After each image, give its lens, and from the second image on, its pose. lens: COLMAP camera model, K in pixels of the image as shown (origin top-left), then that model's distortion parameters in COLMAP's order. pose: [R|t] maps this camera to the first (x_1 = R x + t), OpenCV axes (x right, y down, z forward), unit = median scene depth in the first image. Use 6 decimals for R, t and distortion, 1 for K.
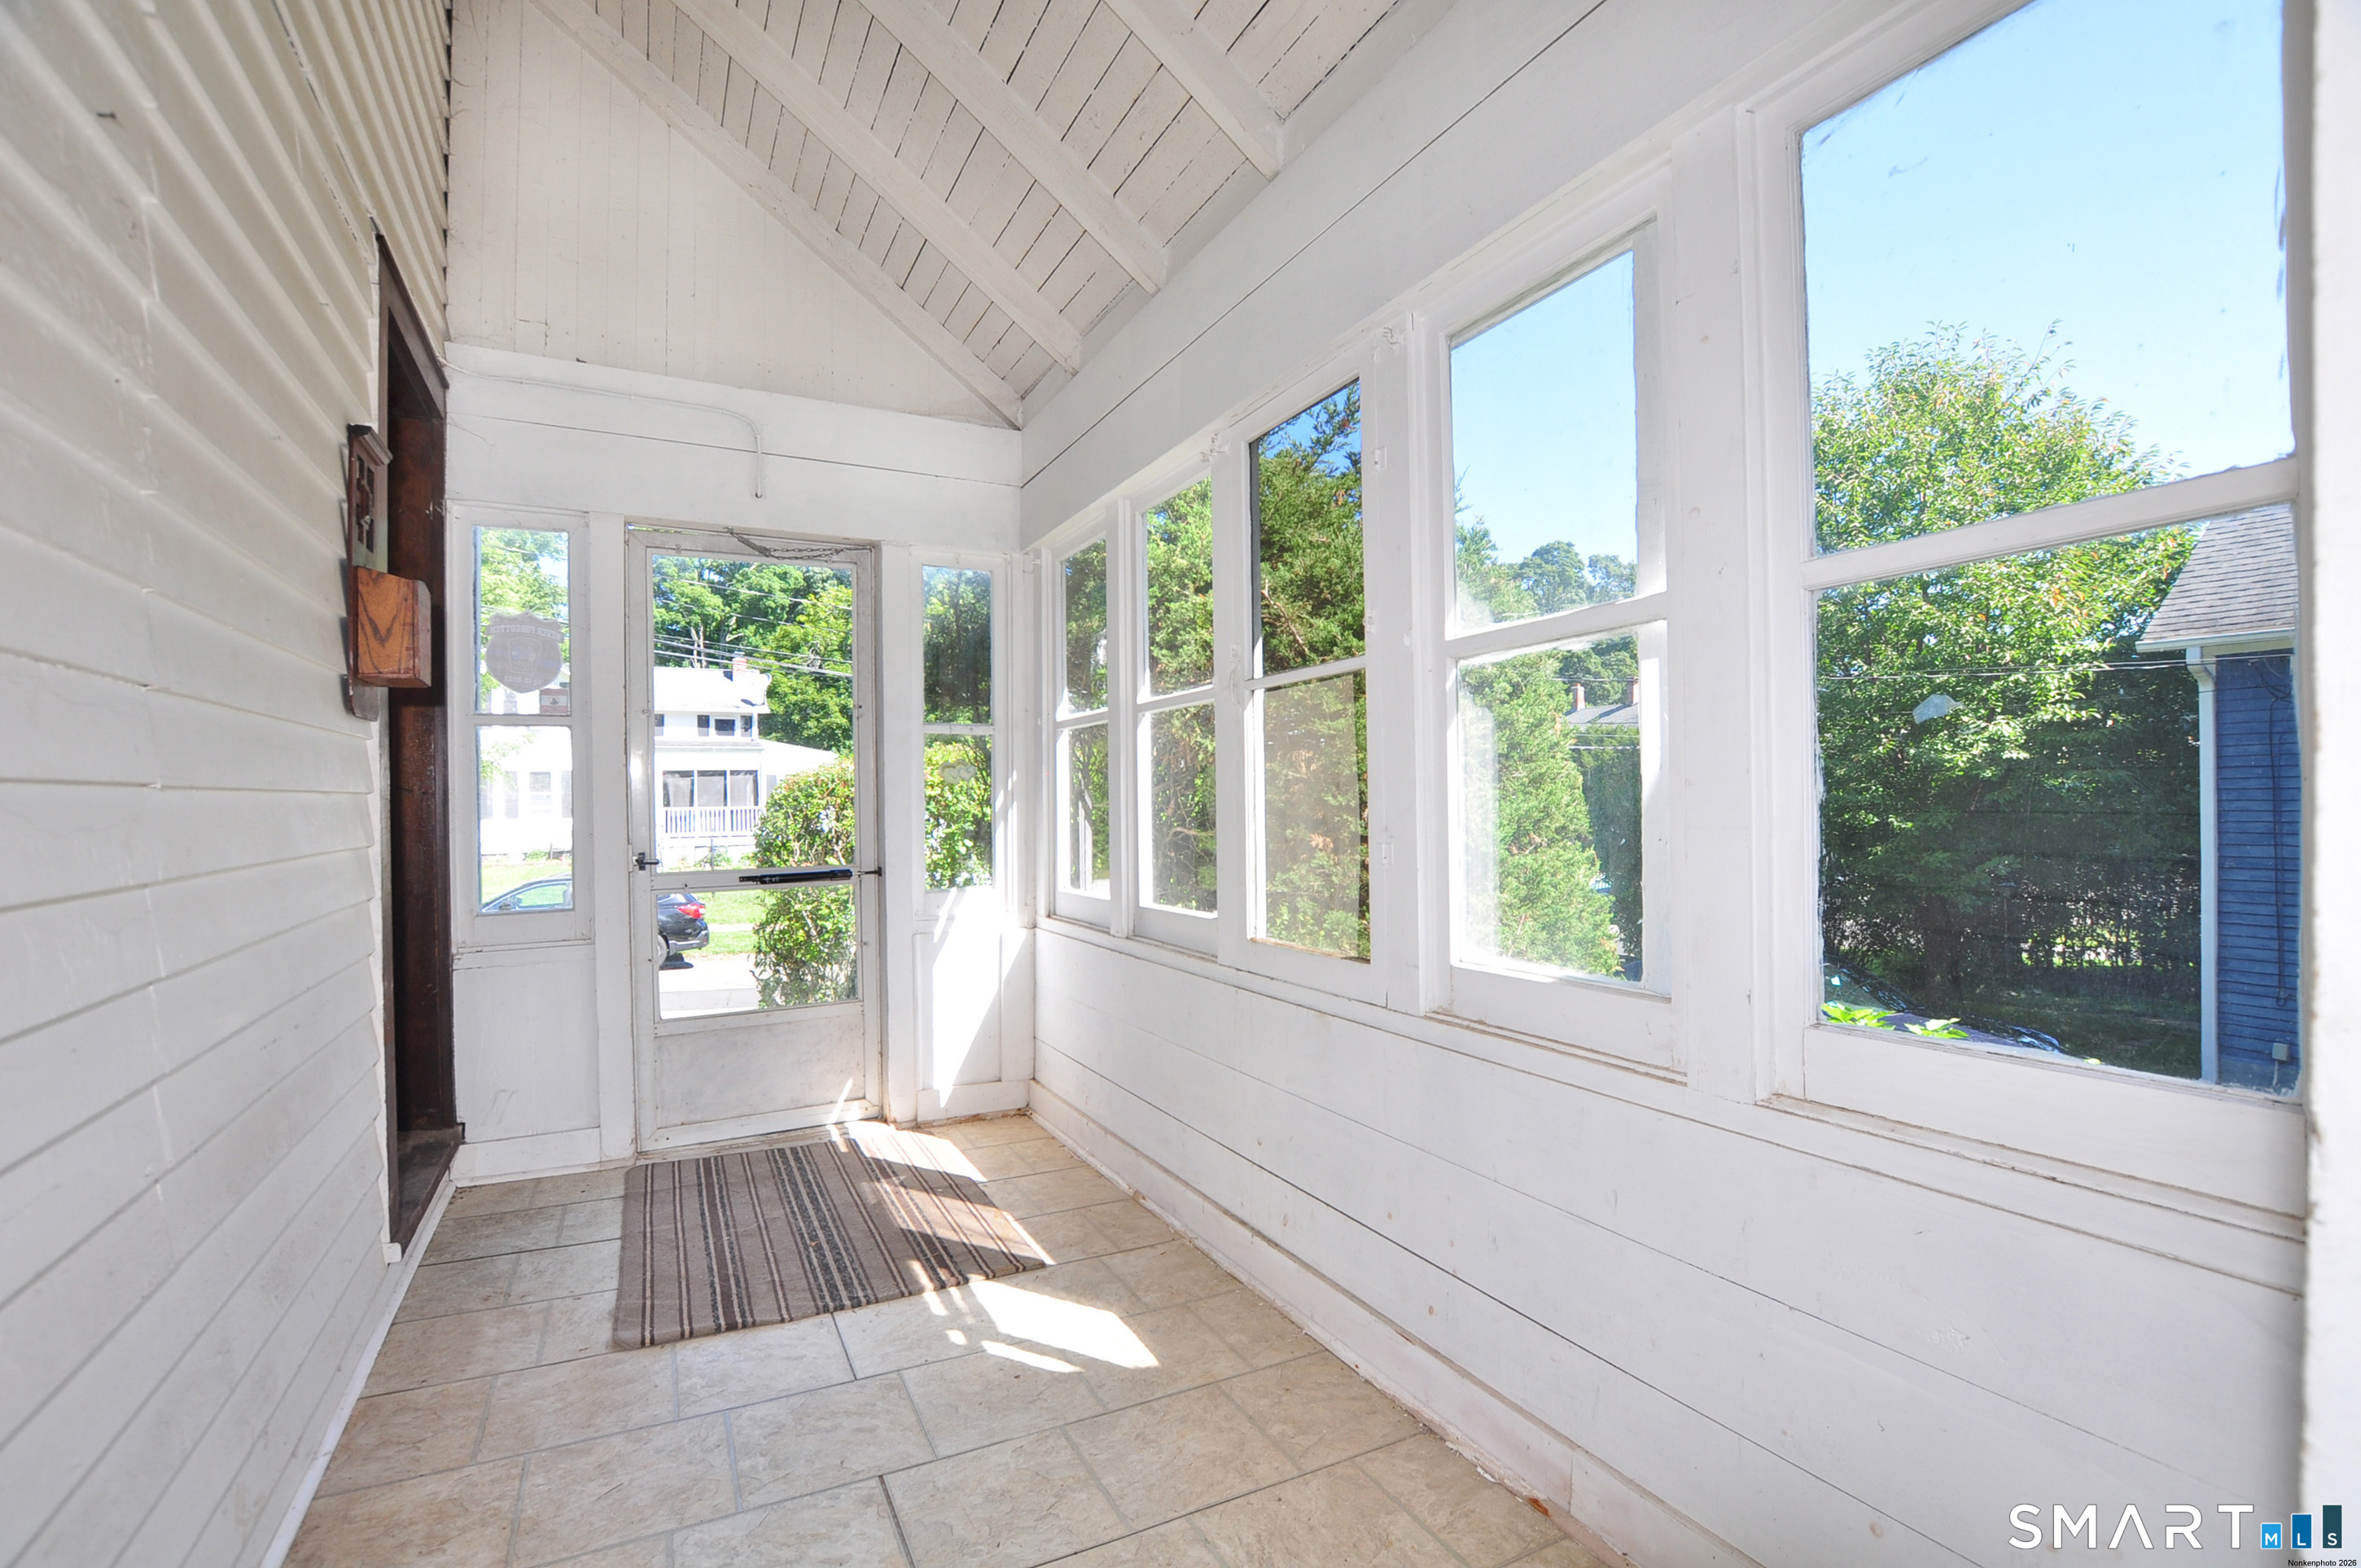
lens RADIAL K [[1048.9, 0, 1184.2], [0, 1048.9, 801.9], [0, 0, 1]] dist [-0.023771, -0.000205]
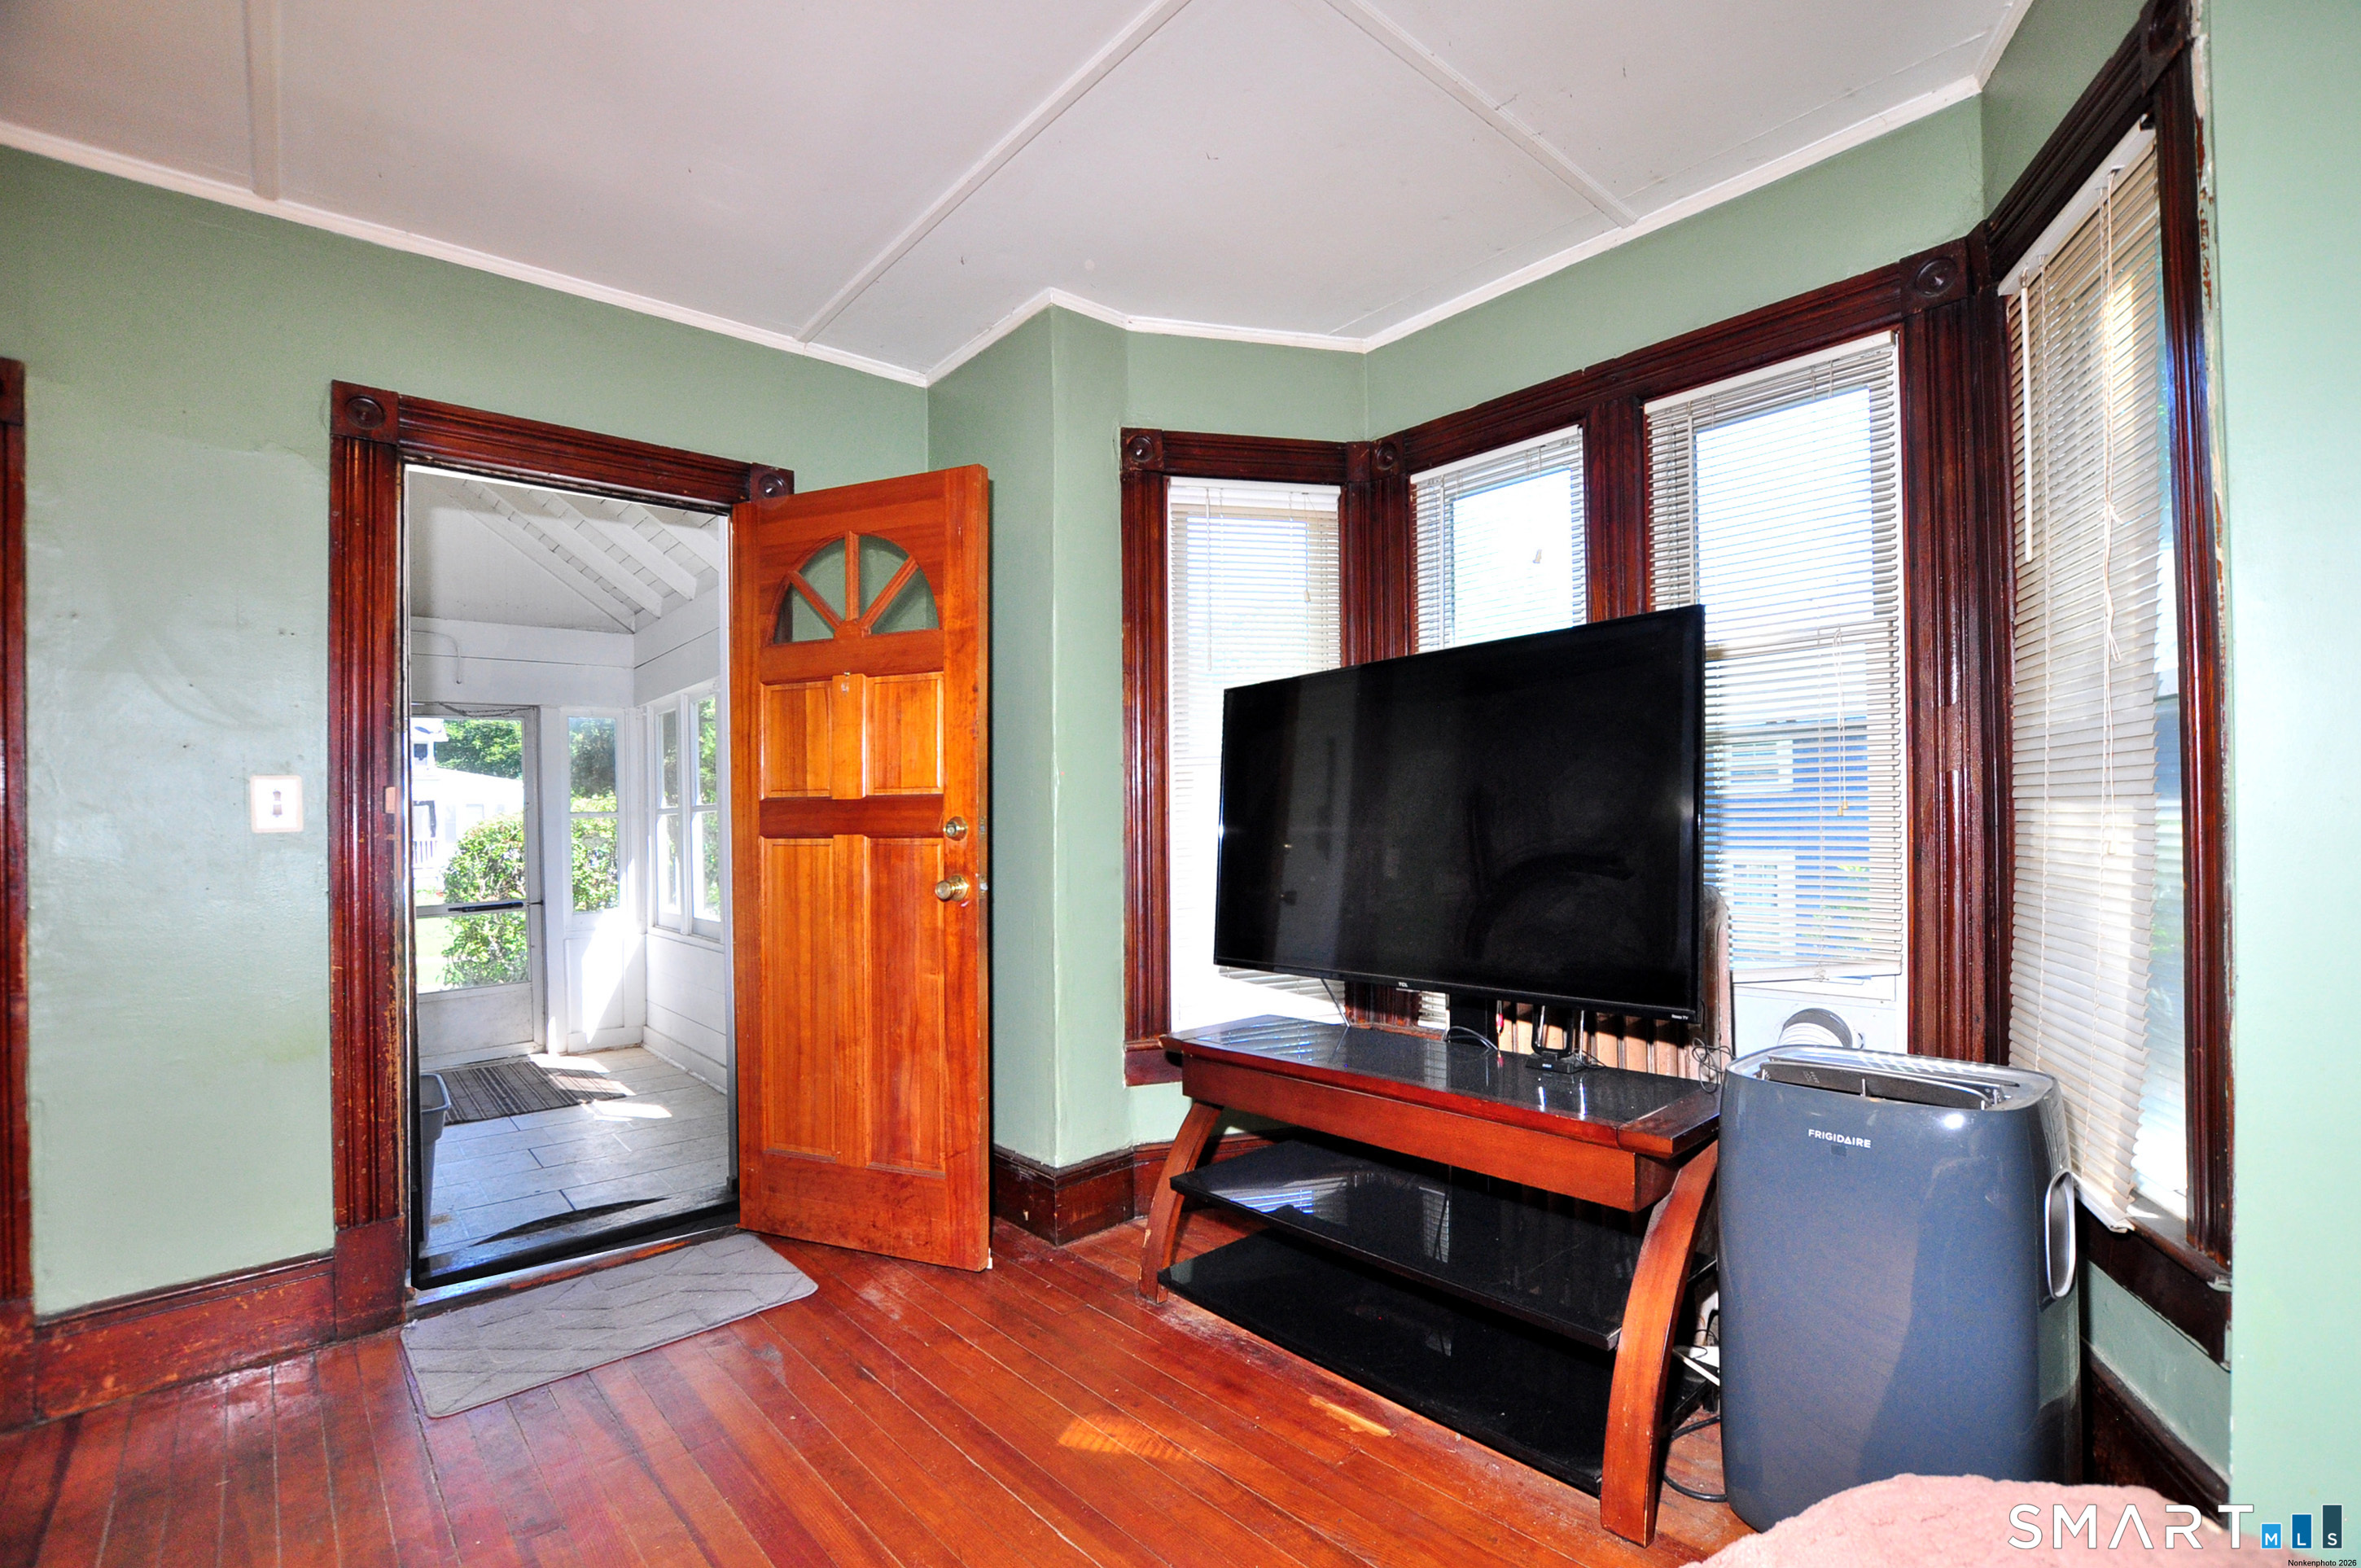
lens RADIAL K [[1048.9, 0, 1184.2], [0, 1048.9, 801.9], [0, 0, 1]] dist [-0.023771, -0.000205]
pose [[0.970473, -0.011354, 0.240944, 0.265126], [0.014656, 0.999822, -0.011916, -0.051237], [-0.240766, 0.015096, 0.970466, -0.742236]]
